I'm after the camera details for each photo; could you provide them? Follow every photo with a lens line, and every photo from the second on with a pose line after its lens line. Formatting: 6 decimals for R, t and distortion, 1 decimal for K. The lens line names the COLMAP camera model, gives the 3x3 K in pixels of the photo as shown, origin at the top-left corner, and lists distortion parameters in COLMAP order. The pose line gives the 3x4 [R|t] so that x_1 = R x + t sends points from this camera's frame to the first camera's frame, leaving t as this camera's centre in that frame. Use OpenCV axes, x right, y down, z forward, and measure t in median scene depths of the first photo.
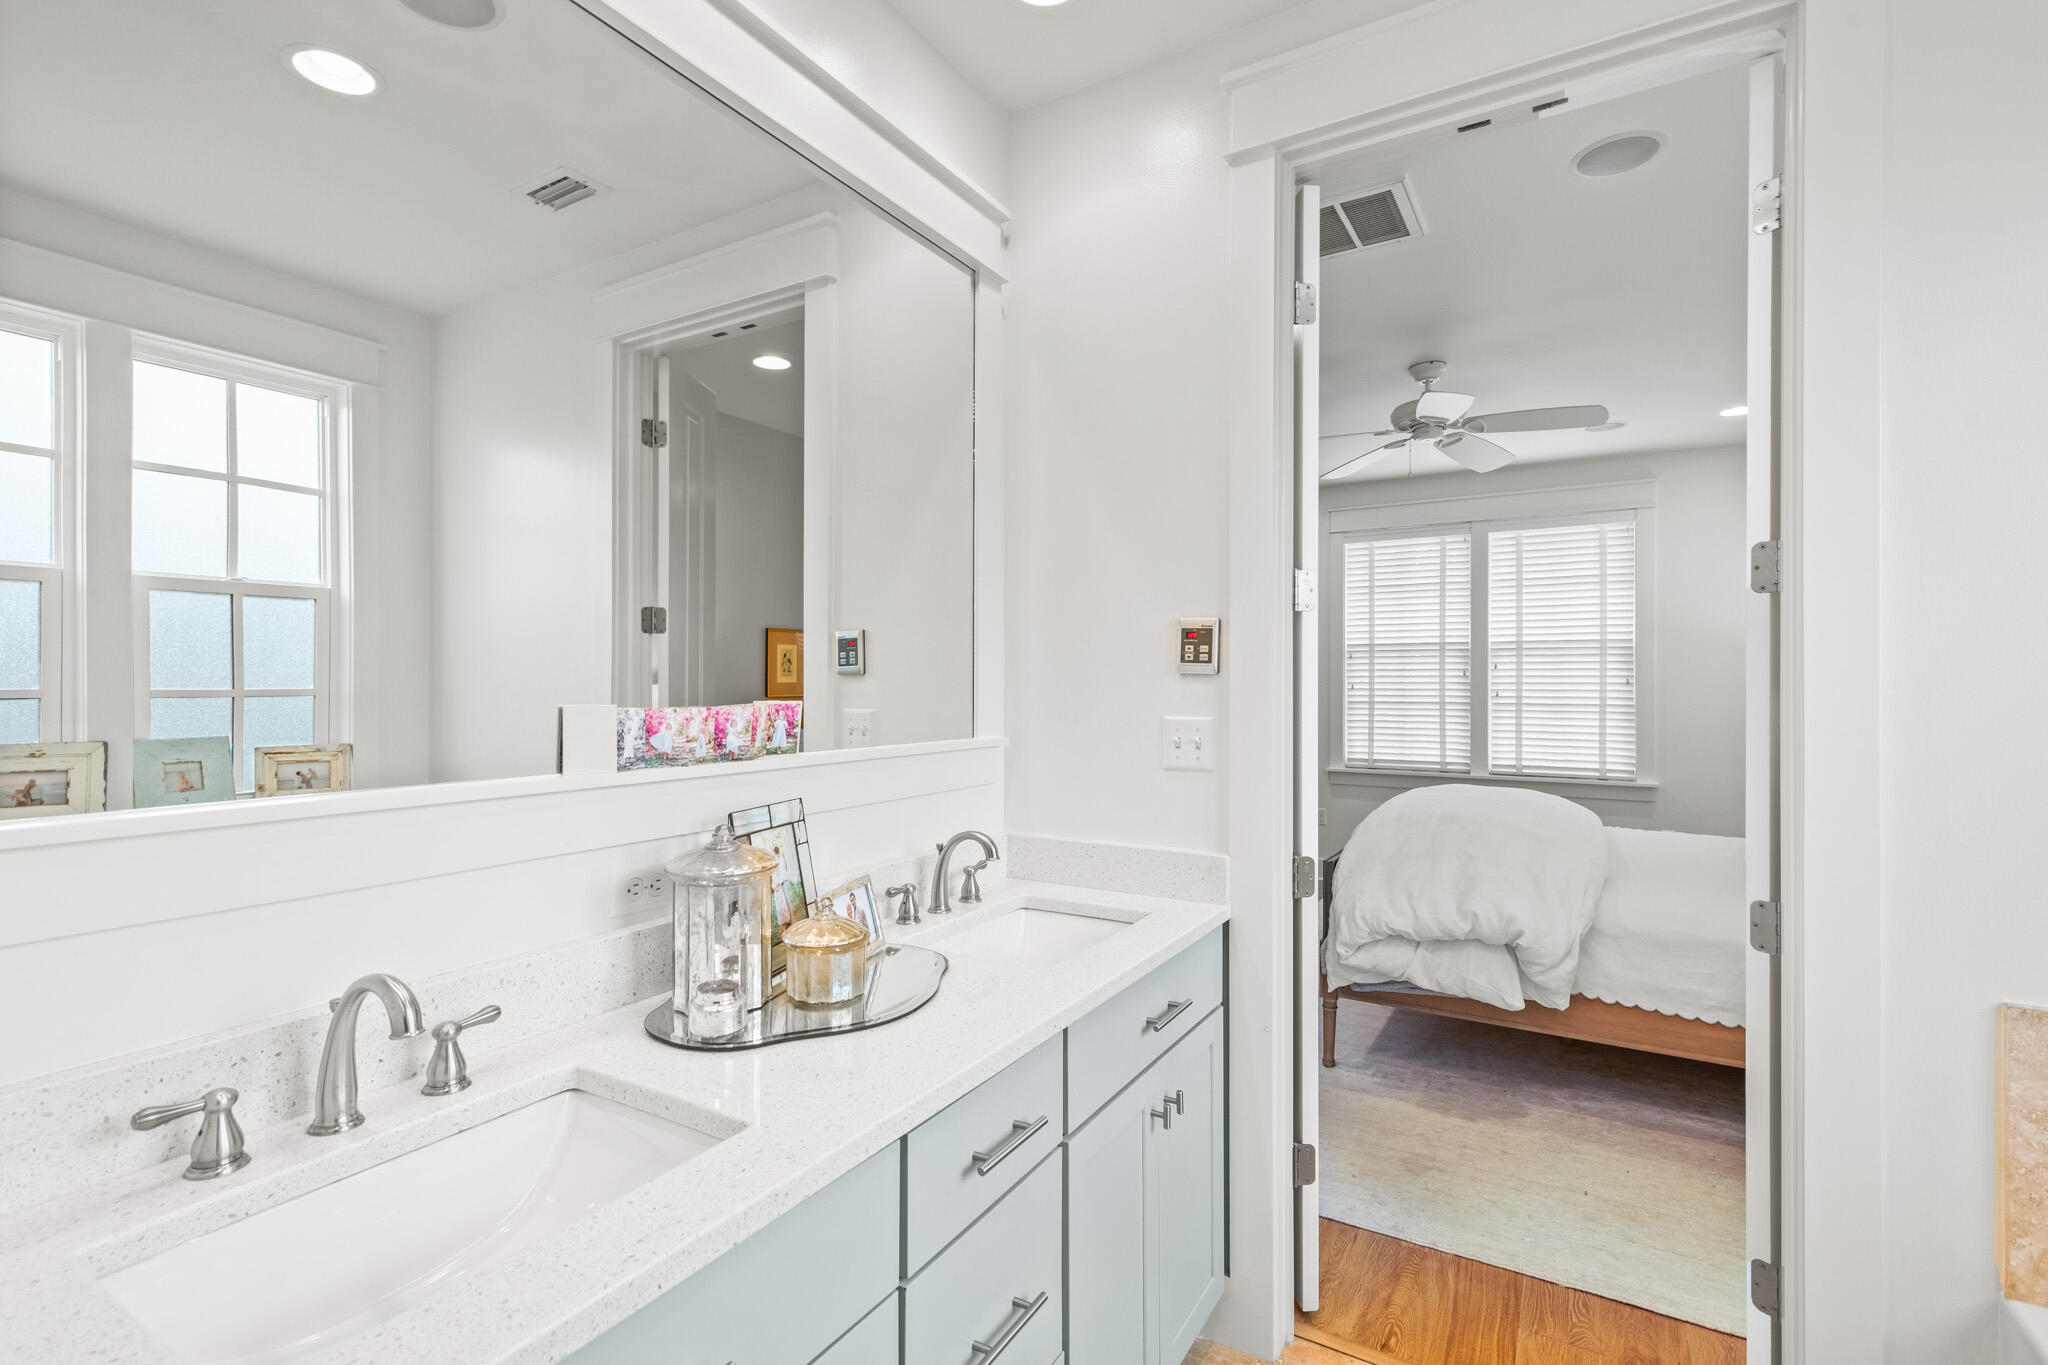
lens RADIAL K [[911.6, 0, 1004.0], [0, 911.6, 683.0], [0, 0, 1]] dist [-0.002472, -0.002884]
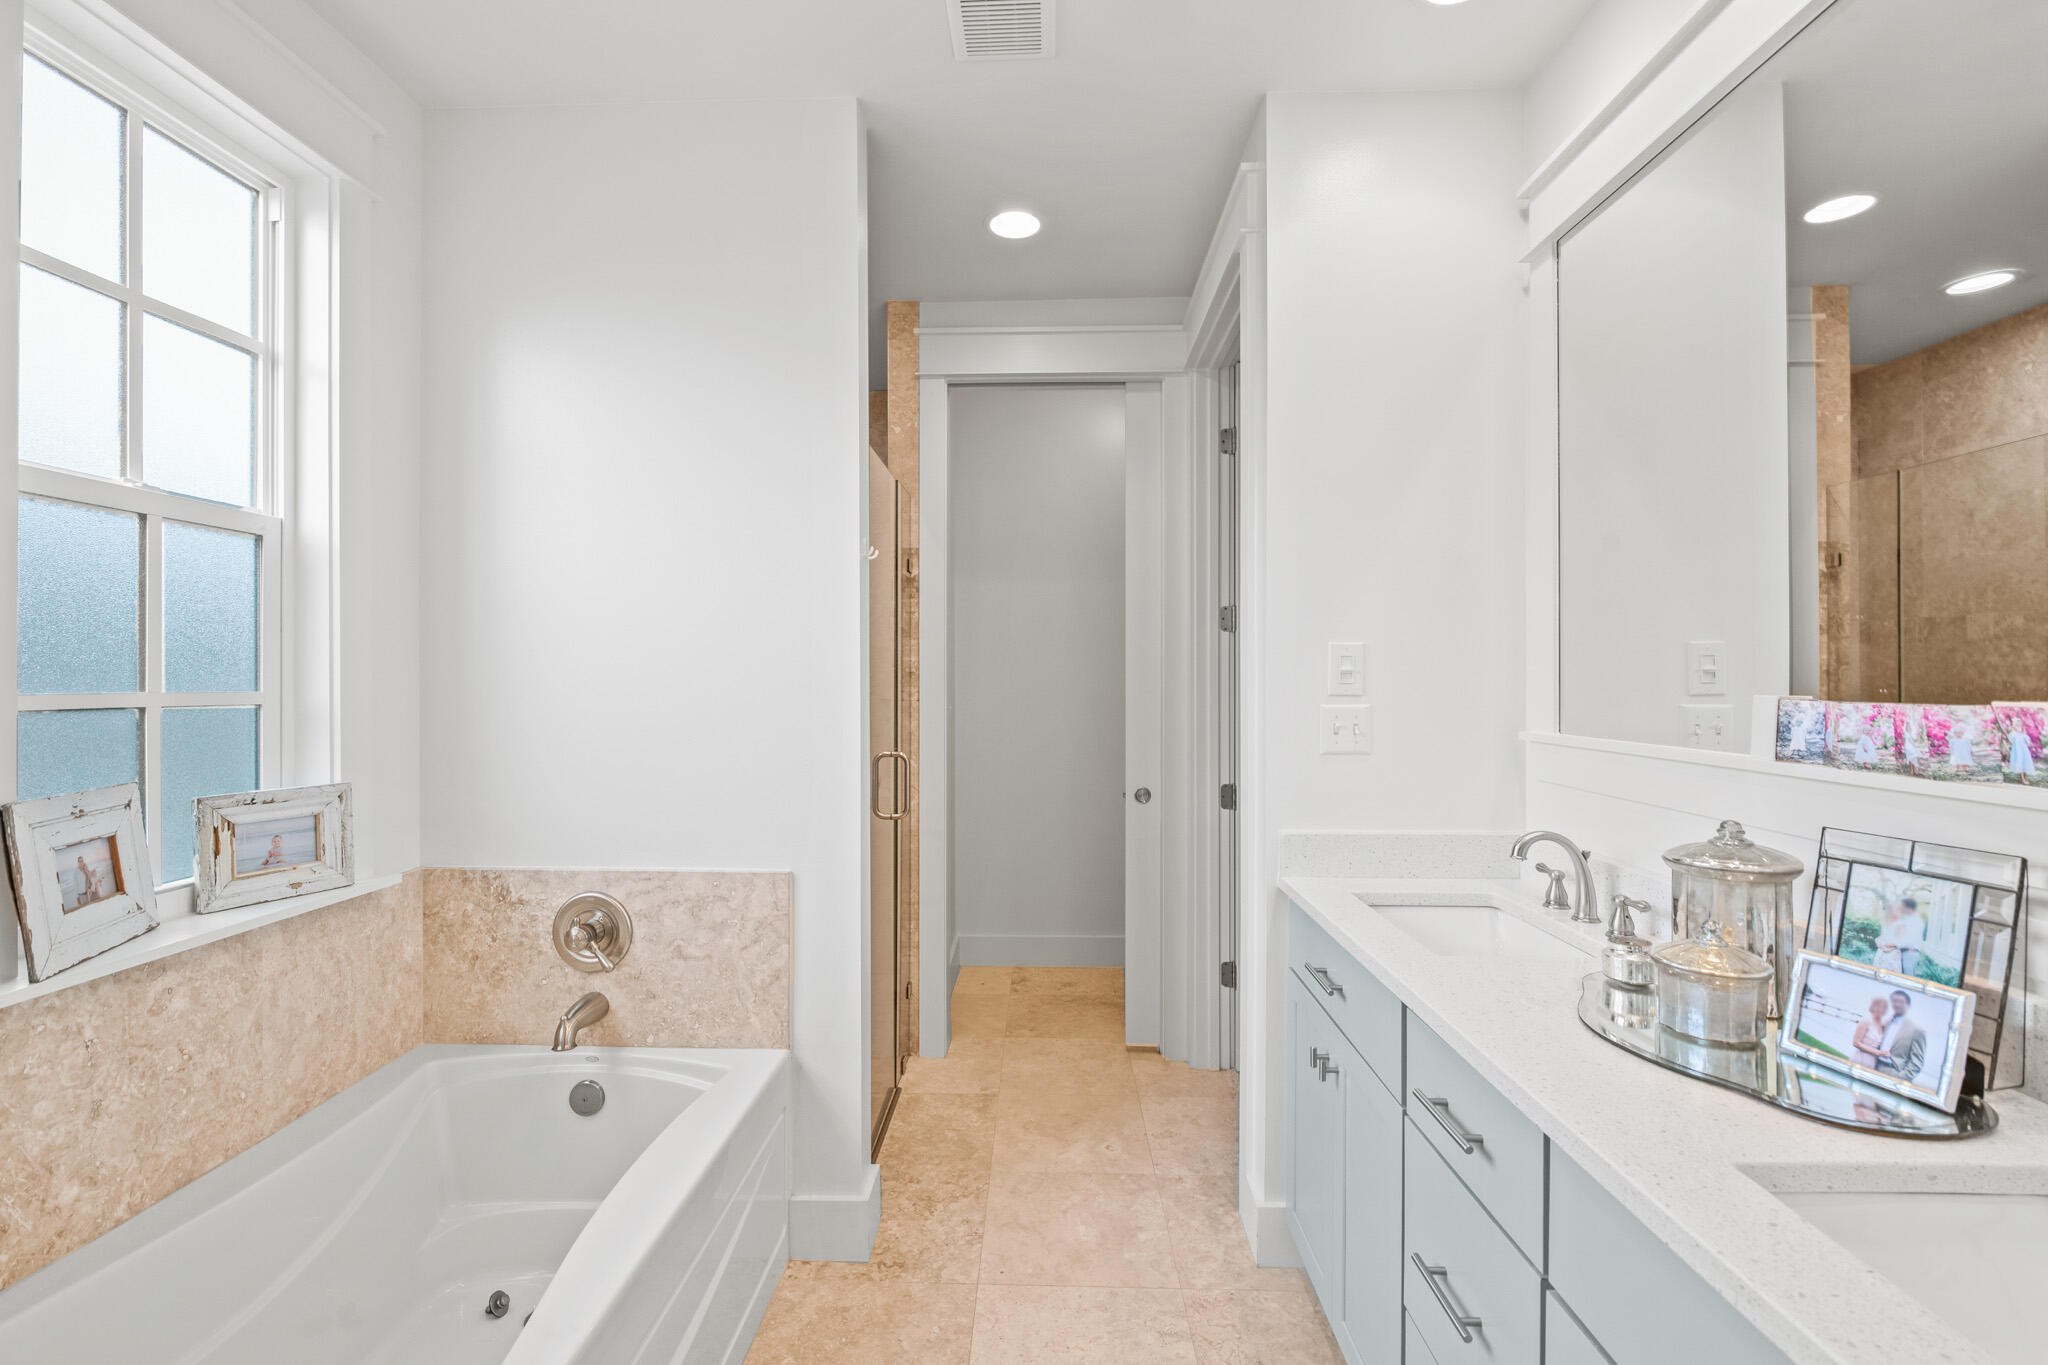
lens RADIAL K [[884.1, 0, 1023.8], [0, 884.1, 679.7], [0, 0, 1]] dist [-0.004485, -0.001490]
pose [[-0.866053, -0.007085, -0.499902, 0.493565], [-0.008565, 0.999963, 0.000666, 0.006536], [0.499879, 0.004859, -0.866082, 0.855369]]
